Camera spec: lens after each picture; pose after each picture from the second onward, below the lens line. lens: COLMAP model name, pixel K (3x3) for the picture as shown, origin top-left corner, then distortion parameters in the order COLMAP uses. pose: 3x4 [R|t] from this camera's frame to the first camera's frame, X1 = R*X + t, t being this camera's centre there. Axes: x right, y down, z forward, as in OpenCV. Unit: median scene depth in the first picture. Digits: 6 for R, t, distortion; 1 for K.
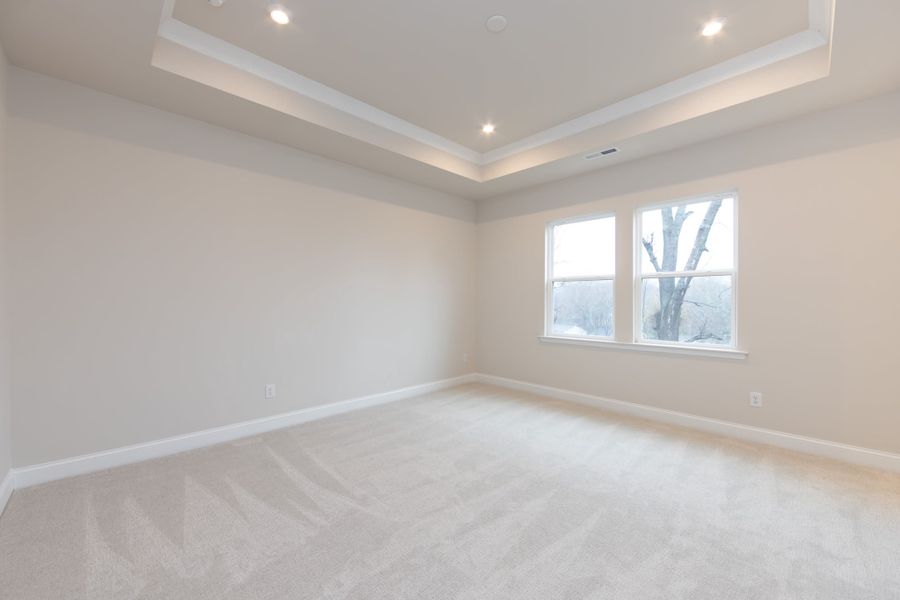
lens RADIAL K [[353.0, 0, 449.7], [0, 353.0, 296.3], [0, 0, 1]] dist [-0.005423, 0.000289]
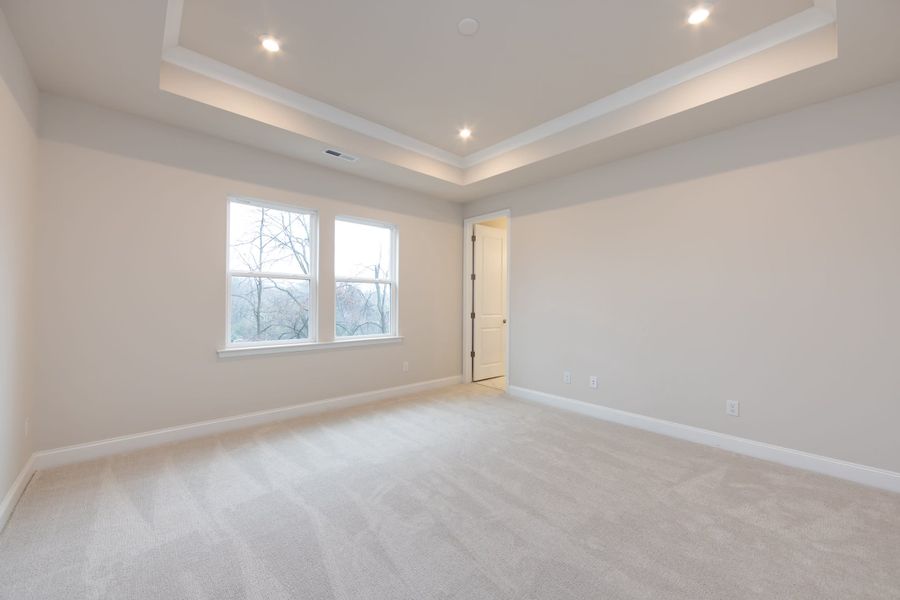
lens RADIAL K [[353.0, 0, 448.4], [0, 353.0, 296.7], [0, 0, 1]] dist [-0.005423, 0.000289]
pose [[0.034323, 0.013911, 0.999314, -0.593671], [-0.023637, 0.999635, -0.013104, 0.003452], [-0.999131, -0.023171, 0.034639, 0.691925]]
